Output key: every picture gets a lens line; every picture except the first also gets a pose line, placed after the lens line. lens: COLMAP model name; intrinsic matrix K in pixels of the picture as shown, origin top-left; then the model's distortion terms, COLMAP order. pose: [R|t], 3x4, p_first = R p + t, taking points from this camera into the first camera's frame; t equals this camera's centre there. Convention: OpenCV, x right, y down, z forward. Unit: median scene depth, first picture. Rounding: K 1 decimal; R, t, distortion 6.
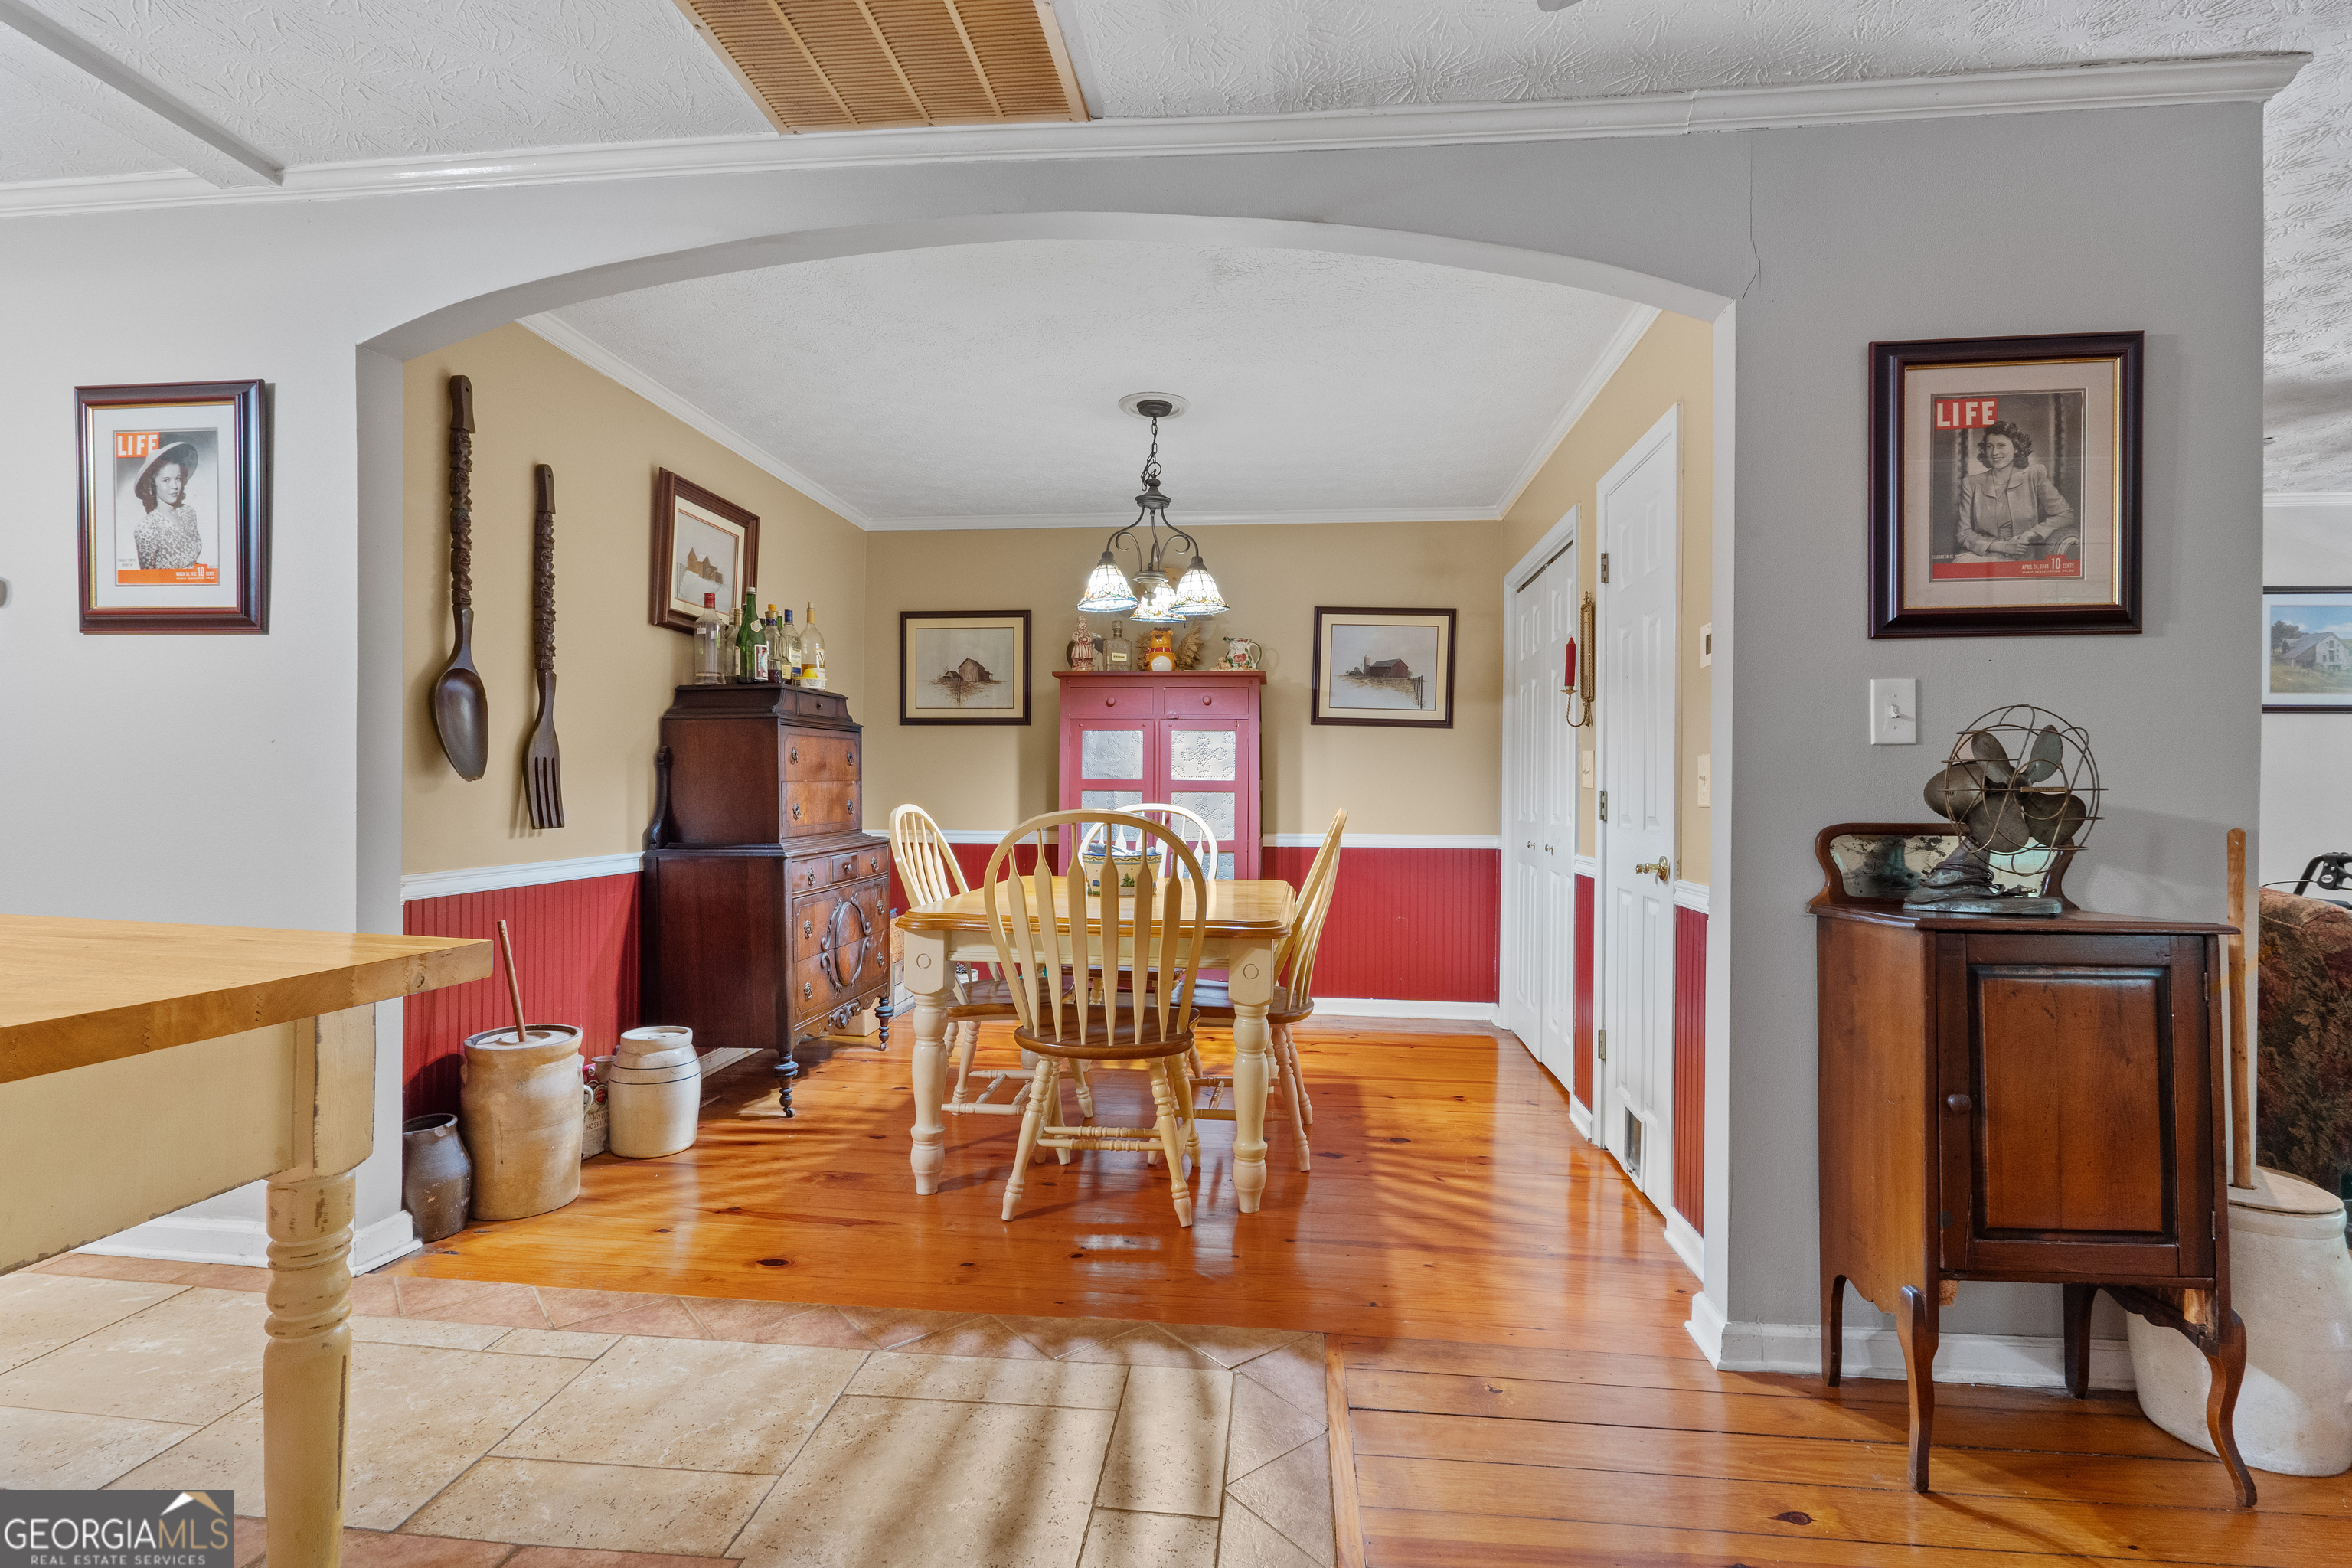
lens RADIAL K [[1100.6, 0, 1169.6], [0, 1100.6, 781.6], [0, 0, 1]] dist [-0.000606, -0.000278]
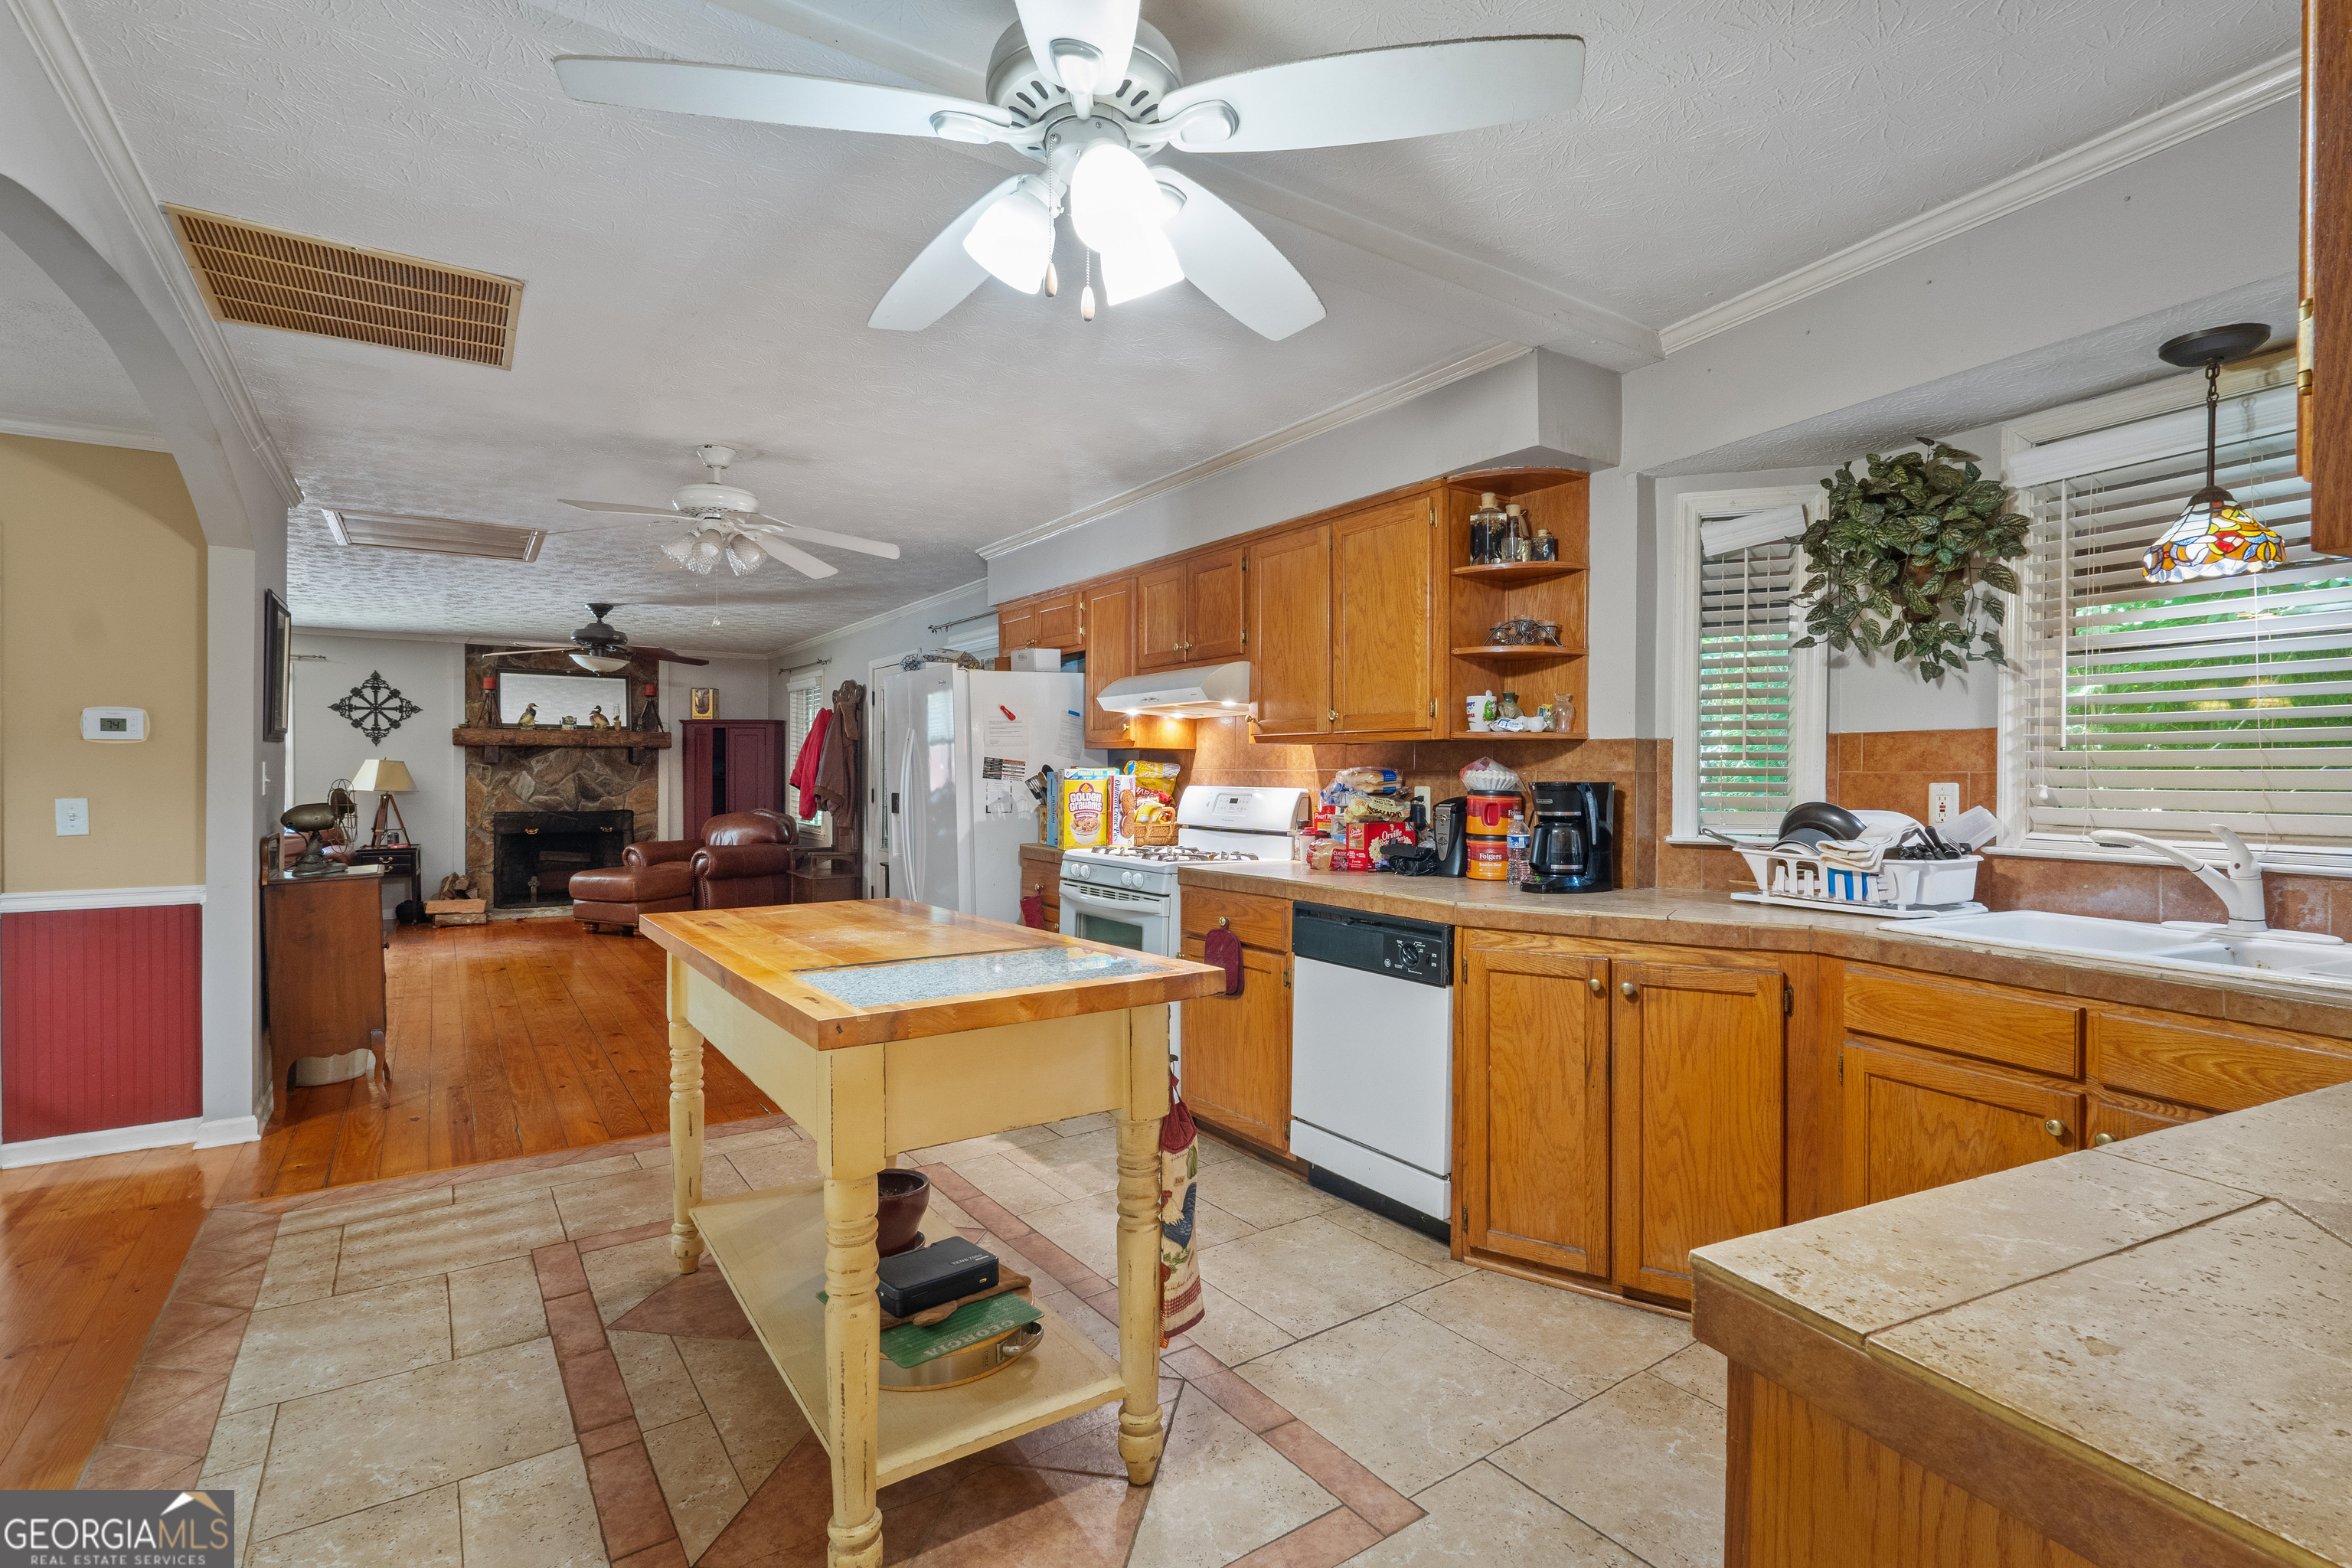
lens RADIAL K [[1100.6, 0, 1169.6], [0, 1100.6, 781.6], [0, 0, 1]] dist [-0.000606, -0.000278]
pose [[-0.643791, -0.013268, 0.765086, -1.906738], [-0.013160, 0.999894, 0.006267, -0.093637], [-0.765088, -0.006034, -0.643897, 1.043591]]
